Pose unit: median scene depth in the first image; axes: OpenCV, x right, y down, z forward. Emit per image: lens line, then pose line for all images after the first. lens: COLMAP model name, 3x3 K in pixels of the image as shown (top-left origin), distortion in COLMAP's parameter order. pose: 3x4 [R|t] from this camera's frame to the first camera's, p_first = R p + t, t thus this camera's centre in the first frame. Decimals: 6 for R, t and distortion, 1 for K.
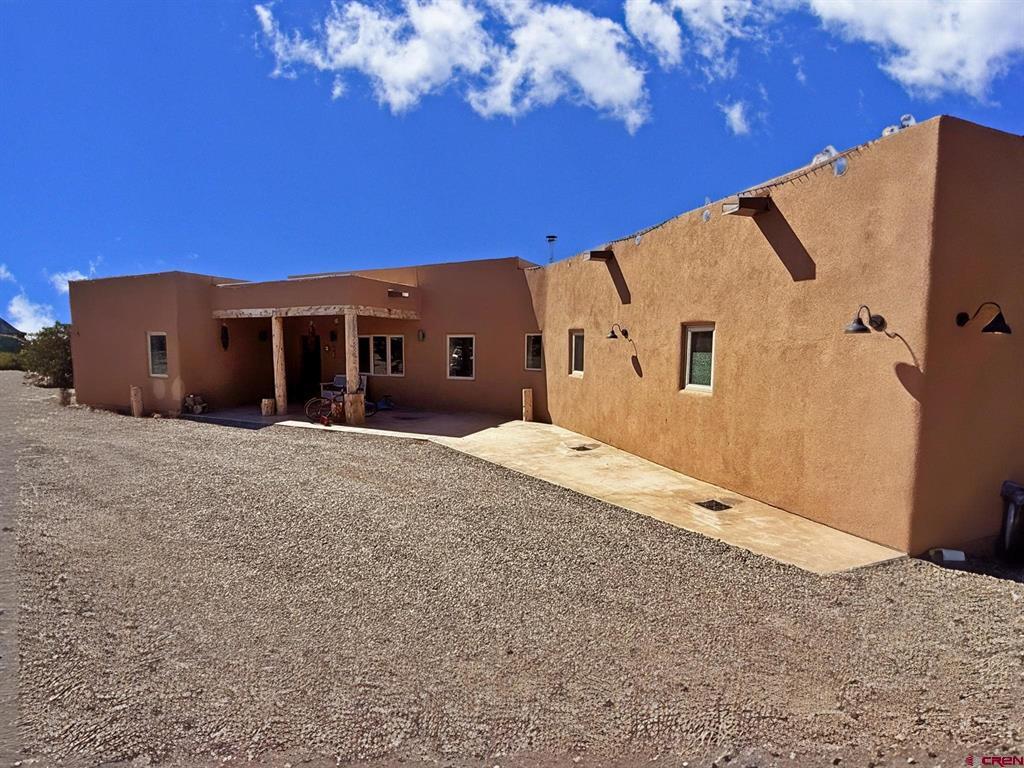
lens RADIAL K [[466.3, 0, 512.0], [0, 466.3, 384.0], [0, 0, 1]] dist [-0.000046, -0.000029]
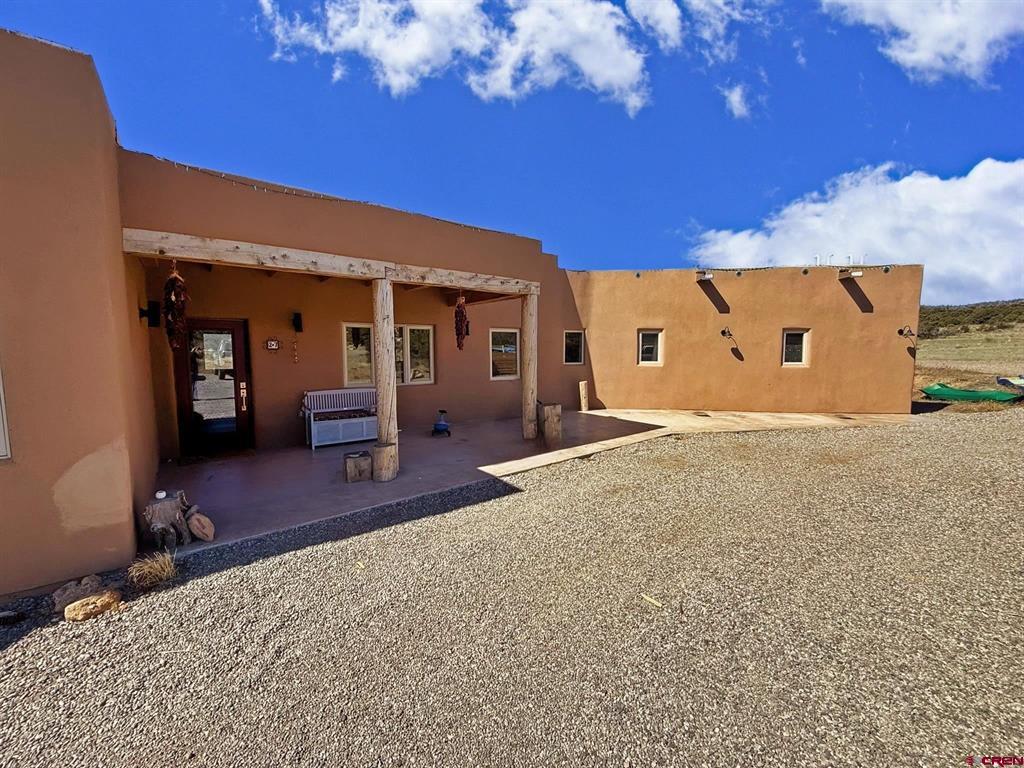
lens RADIAL K [[408.1, 0, 512.0], [0, 408.1, 384.0], [0, 0, 1]] dist [0.000979, -0.003235]
pose [[0.462543, -0.080098, 0.882971, -0.894764], [0.076241, 0.995815, 0.050395, -0.044672], [-0.883313, 0.044009, 0.466714, 0.710653]]
